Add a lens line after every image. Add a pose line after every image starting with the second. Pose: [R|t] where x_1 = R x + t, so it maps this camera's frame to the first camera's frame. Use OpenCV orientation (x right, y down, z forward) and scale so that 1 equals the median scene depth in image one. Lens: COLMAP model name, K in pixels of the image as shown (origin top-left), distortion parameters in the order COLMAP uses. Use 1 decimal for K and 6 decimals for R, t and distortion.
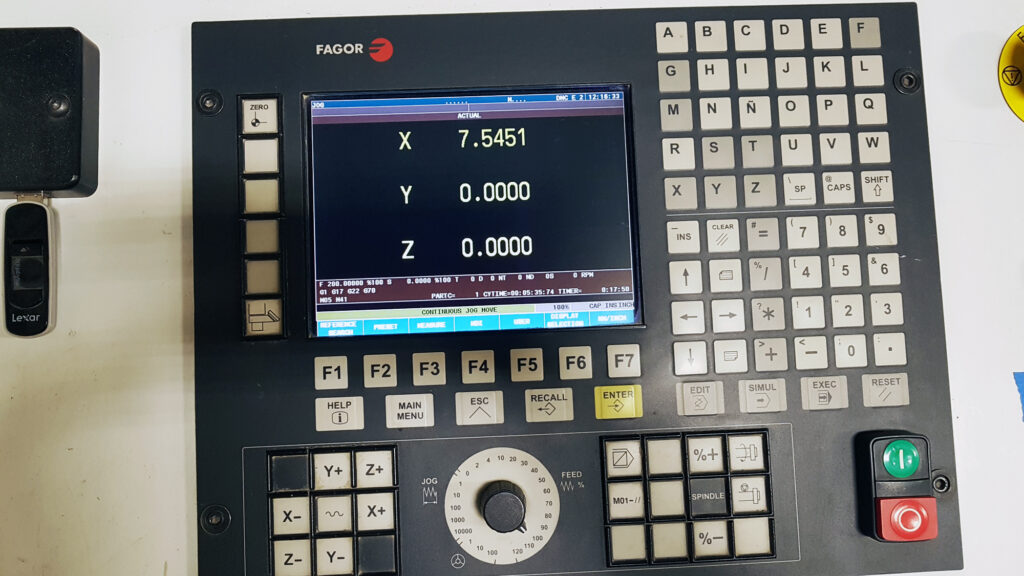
lens RADIAL K [[804.7, 0, 512.0], [0, 804.7, 288.0], [0, 0, 1]] dist [-0.008268, -0.003645]
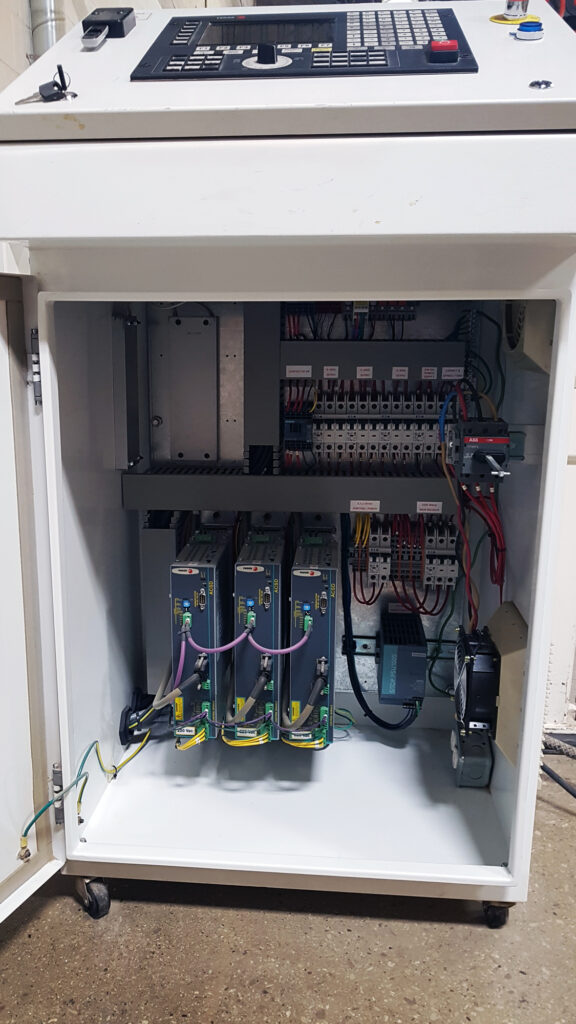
lens RADIAL K [[804.7, 0, 265.5], [0, 804.7, 511.1], [0, 0, 1]] dist [-0.008268, -0.003645]
pose [[0.990280, 0.026624, -0.136518, 0.325203], [-0.112294, 0.732200, -0.671769, 2.709702], [0.082073, 0.680570, 0.728072, 0.203371]]
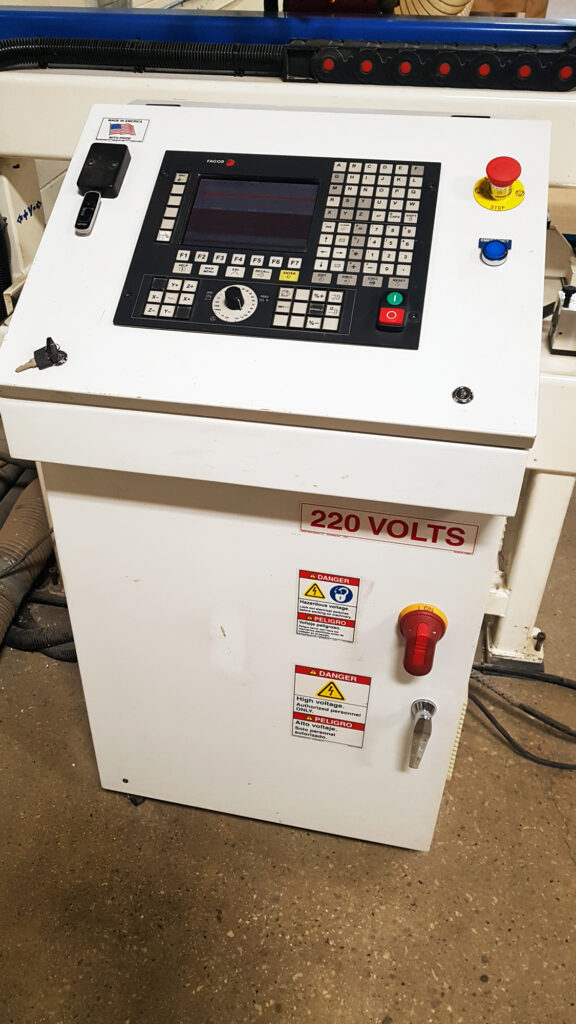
lens RADIAL K [[804.7, 0, 265.5], [0, 804.7, 511.1], [0, 0, 1]] dist [-0.008268, -0.003645]
pose [[0.965737, 0.145209, -0.215098, 0.706567], [-0.207709, 0.929373, -0.305161, 1.602061], [0.155594, 0.339384, 0.927690, -1.082751]]
